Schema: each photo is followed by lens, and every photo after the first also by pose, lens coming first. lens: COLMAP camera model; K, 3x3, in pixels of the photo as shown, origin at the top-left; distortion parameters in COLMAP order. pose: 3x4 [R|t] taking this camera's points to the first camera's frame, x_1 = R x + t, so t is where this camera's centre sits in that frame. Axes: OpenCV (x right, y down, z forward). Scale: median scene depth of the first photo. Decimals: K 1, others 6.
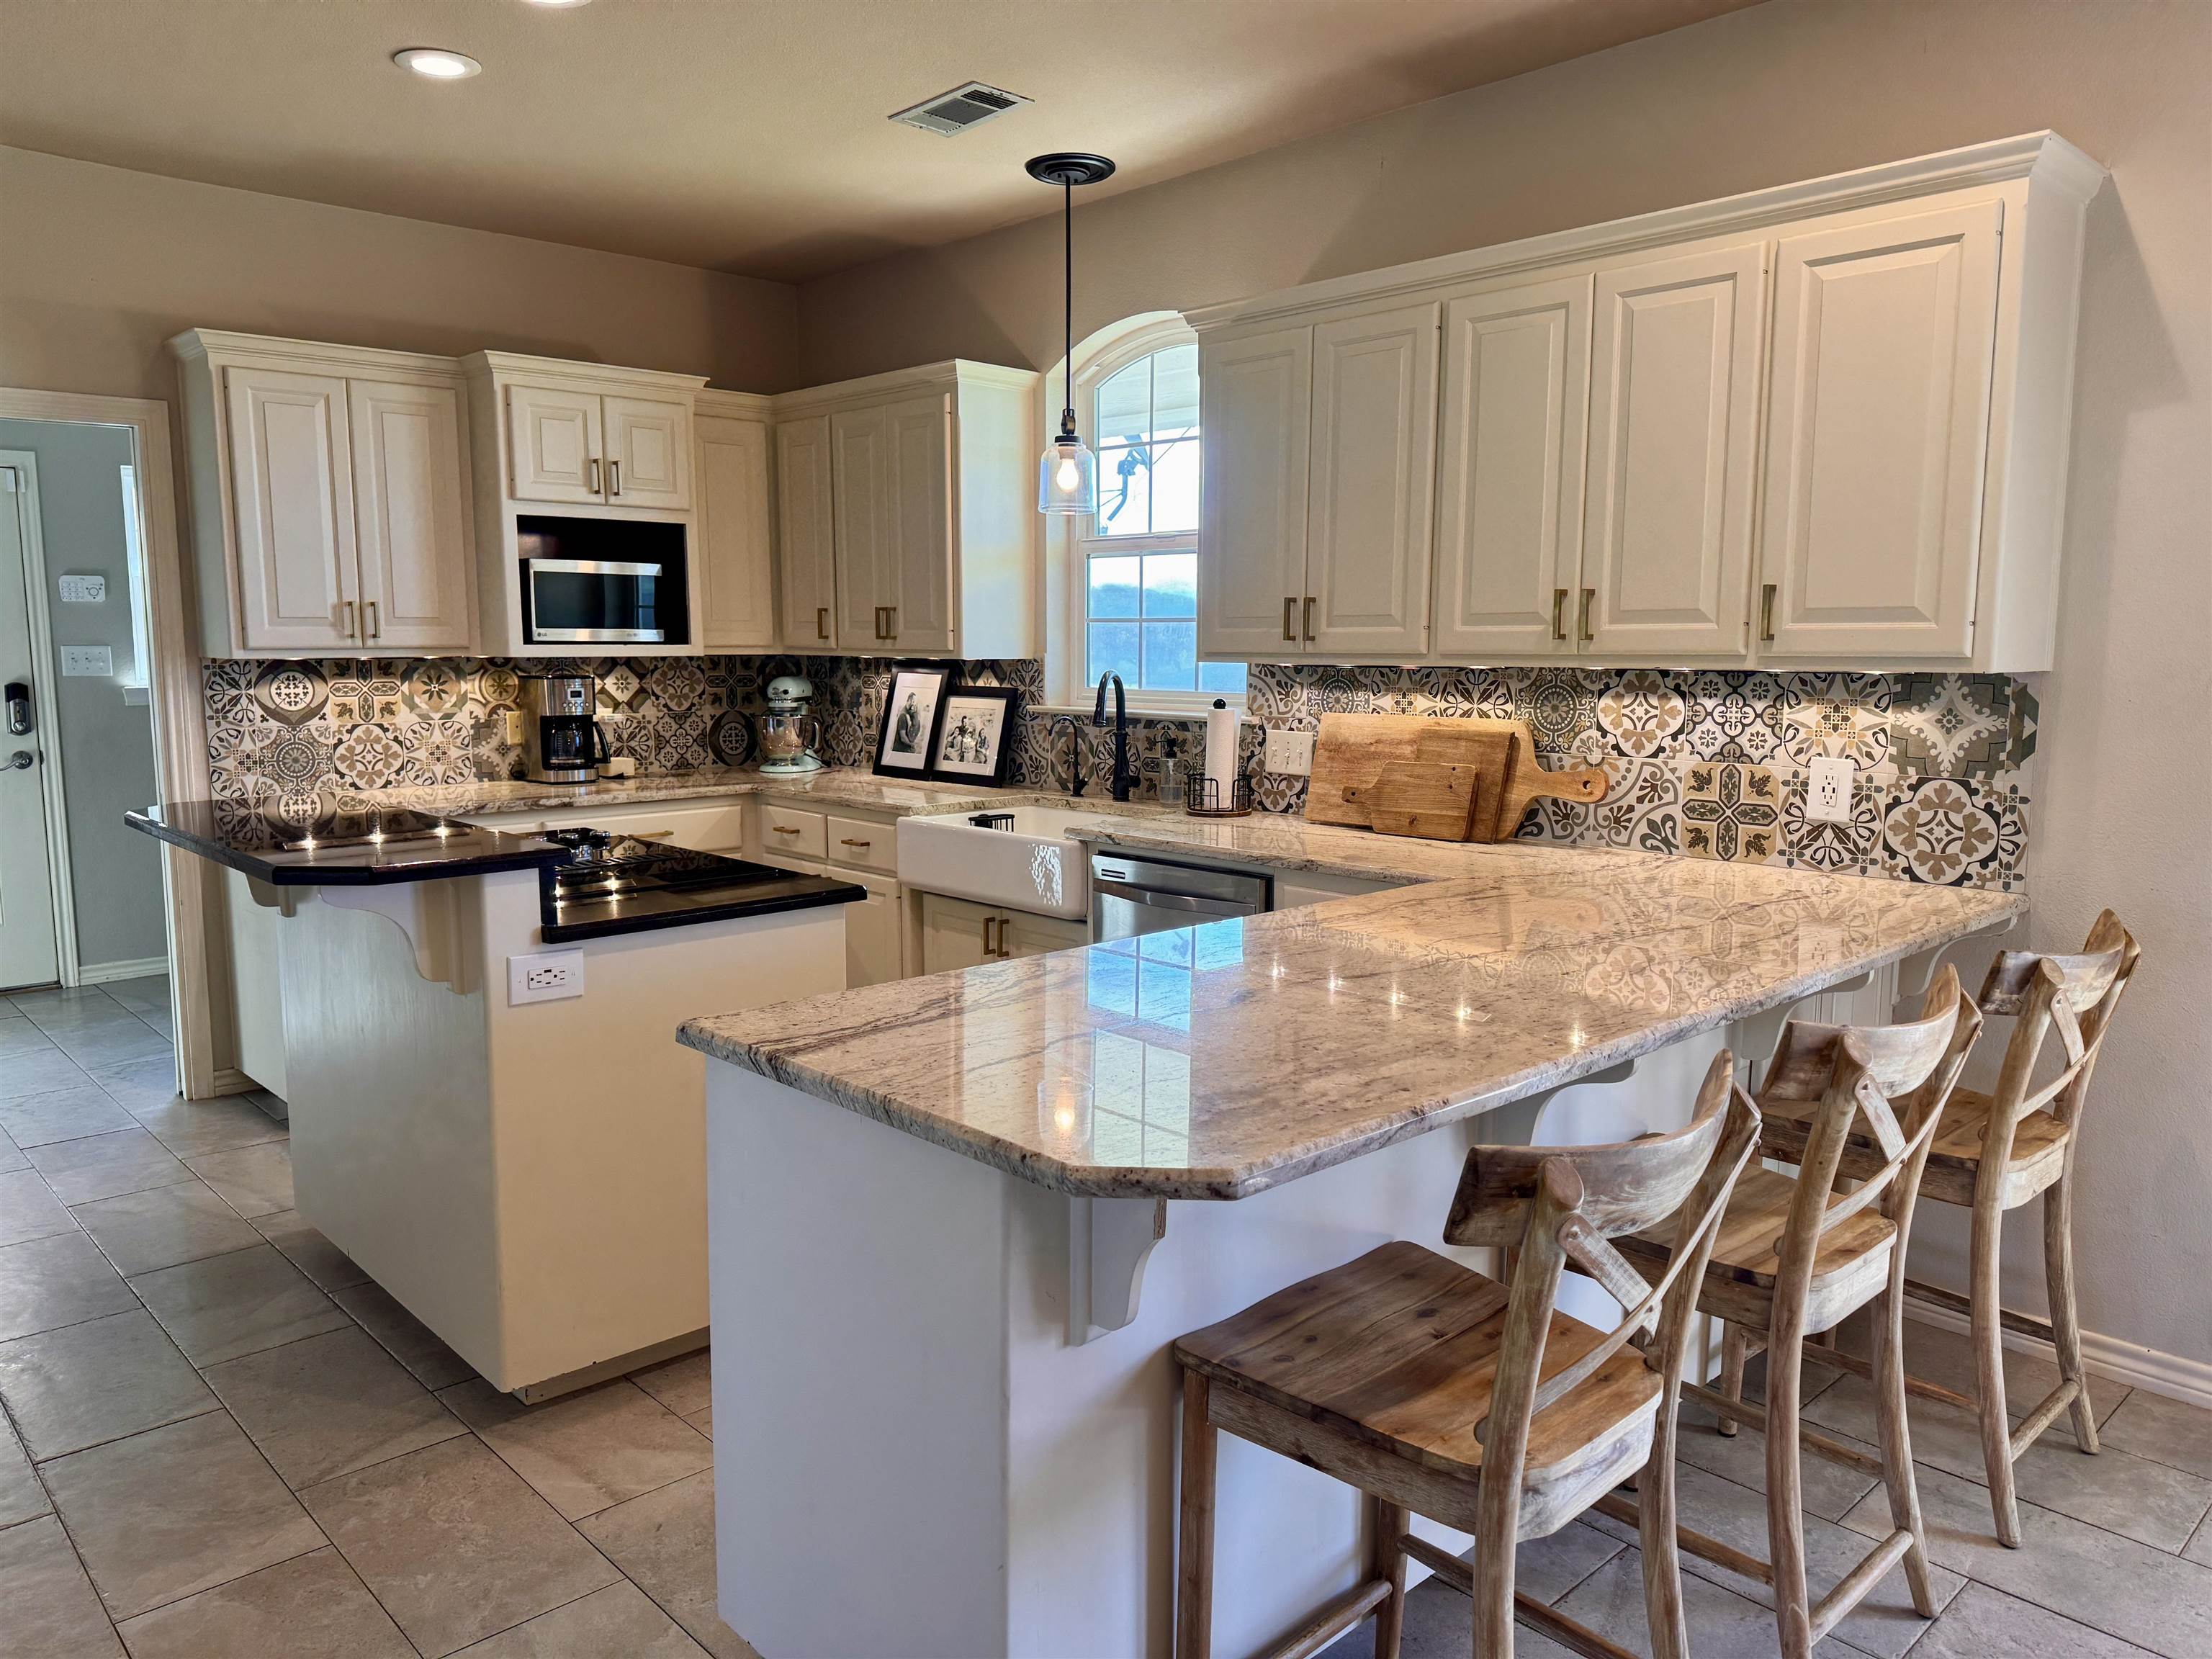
lens RADIAL K [[1570.4, 0, 1093.9], [0, 1570.4, 839.2], [0, 0, 1]] dist [0.073681, -0.096320]
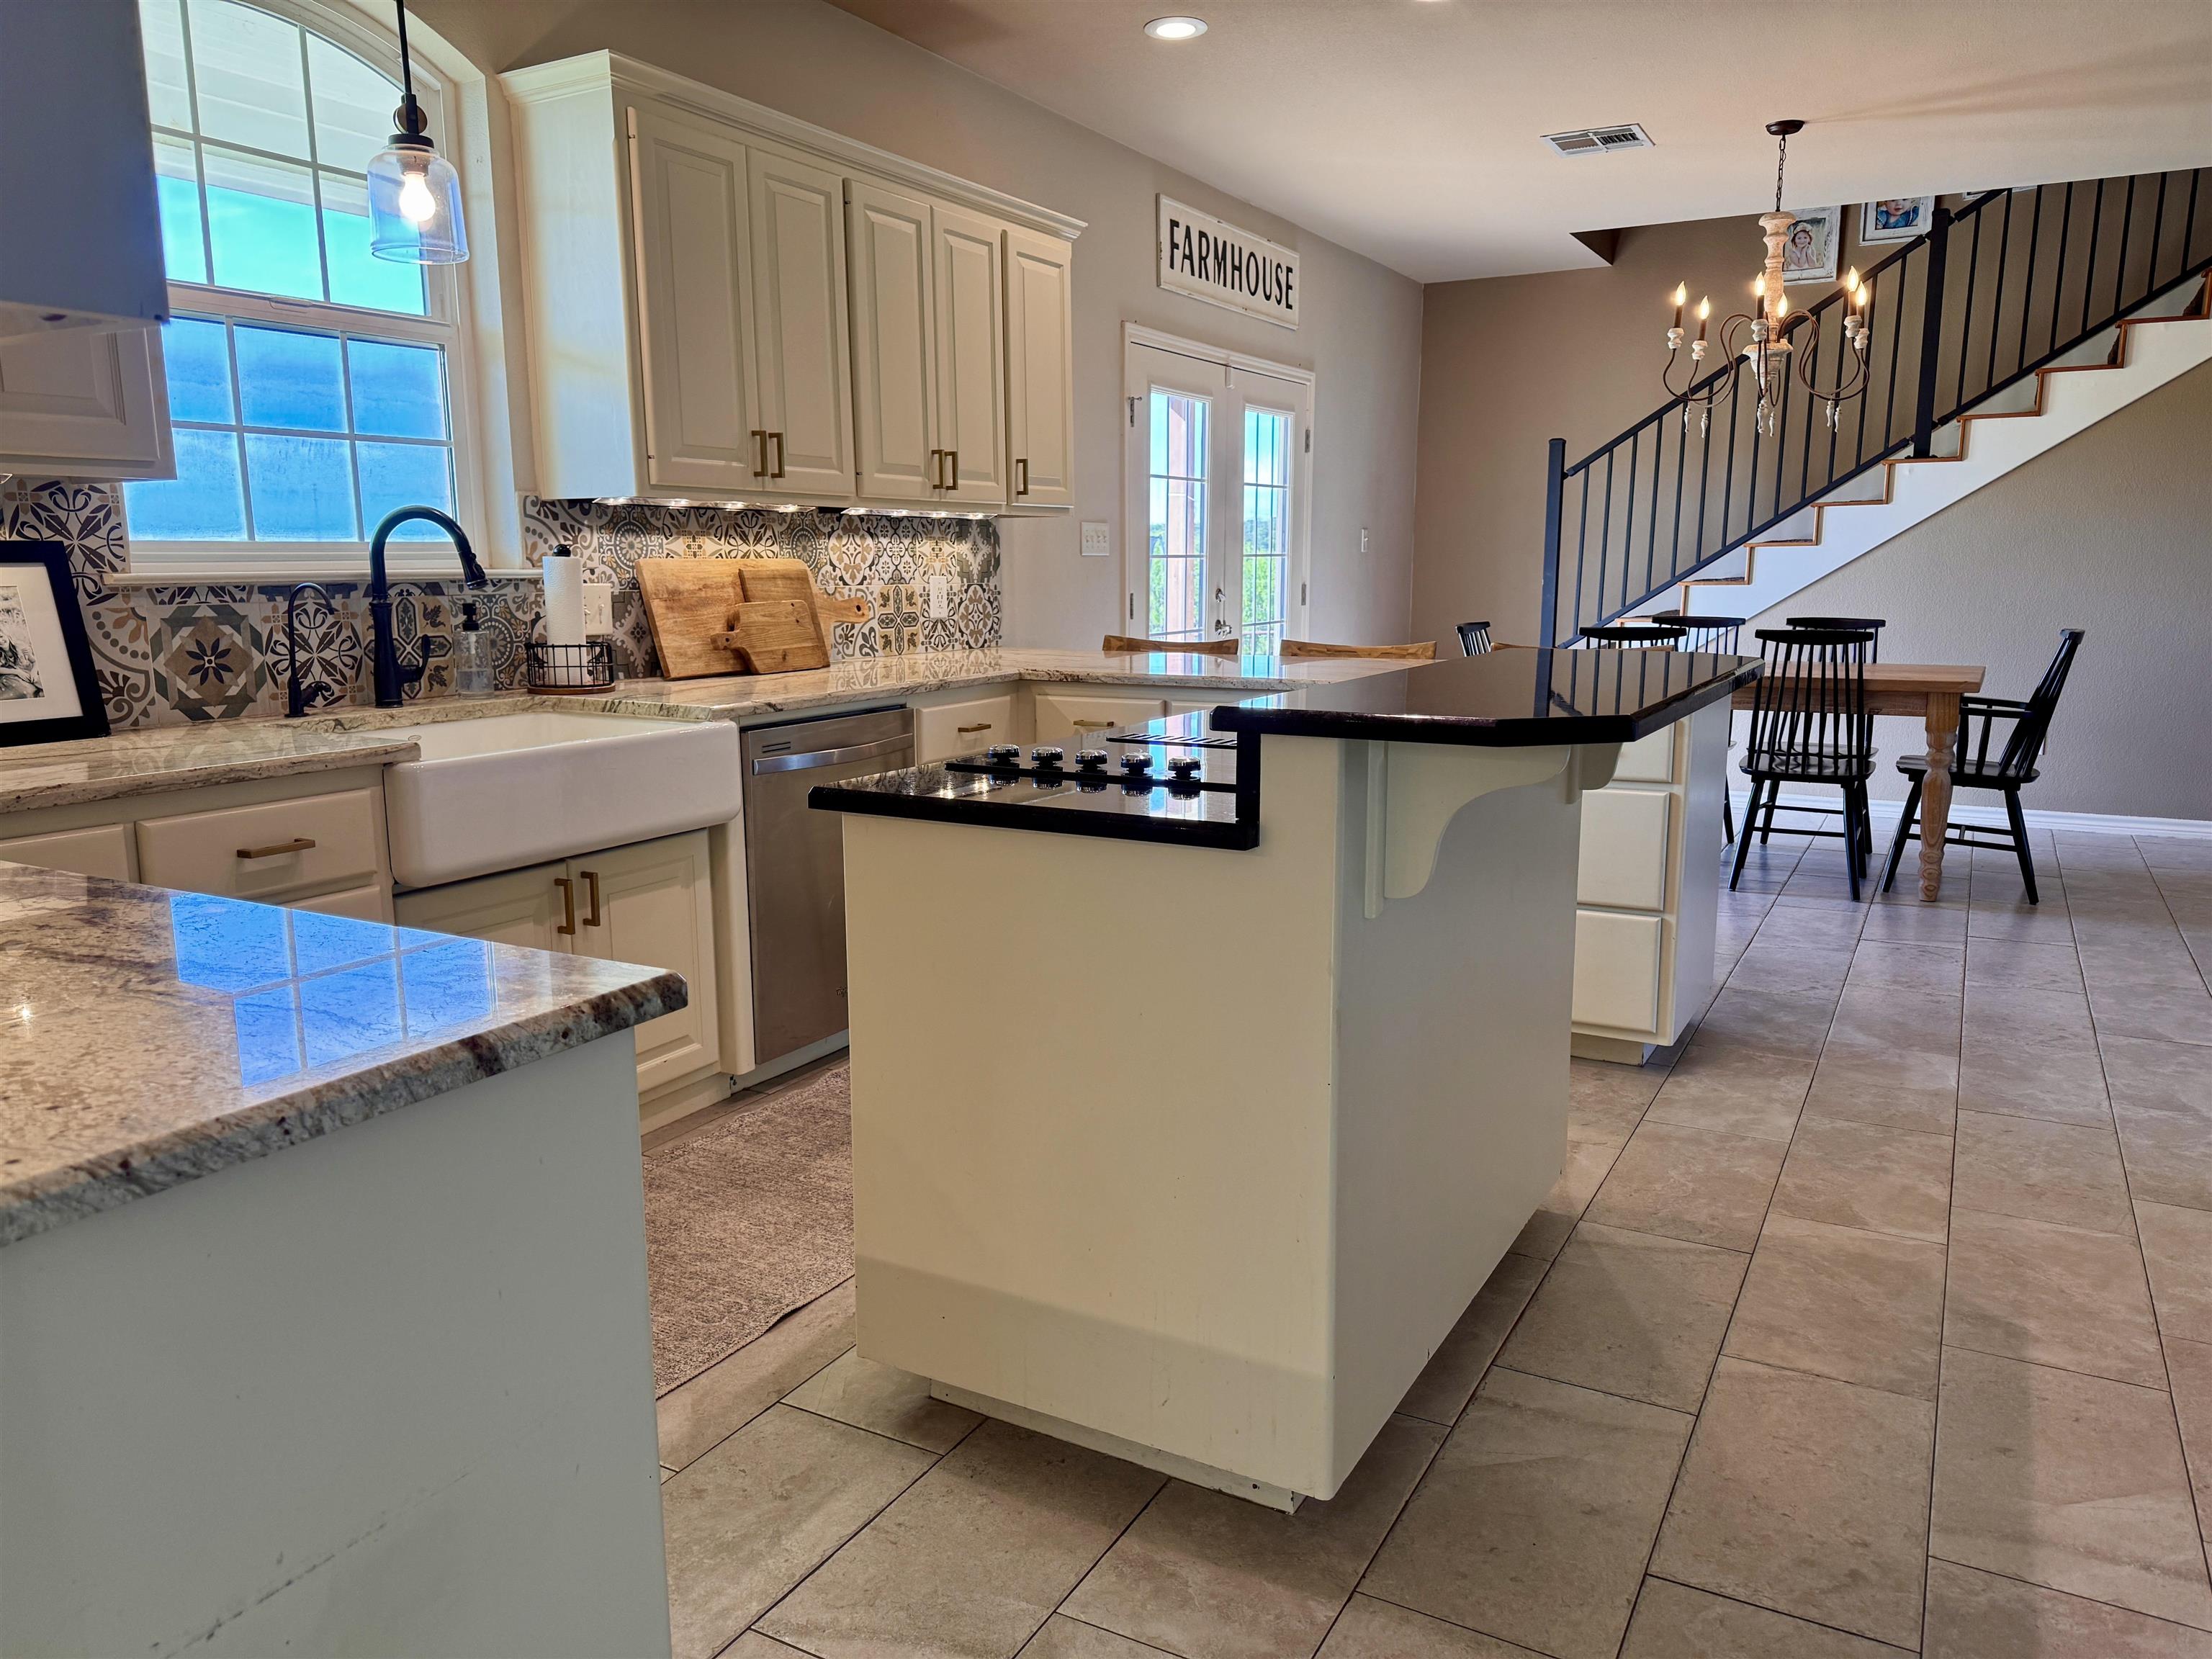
lens RADIAL K [[1570.4, 0, 1150.8], [0, 1570.4, 839.3], [0, 0, 1]] dist [0.073681, -0.096320]
pose [[-0.336154, -0.167917, 0.926717, -0.840933], [0.121688, 0.967986, 0.219535, -0.091239], [-0.933913, 0.186568, -0.304958, 1.060540]]
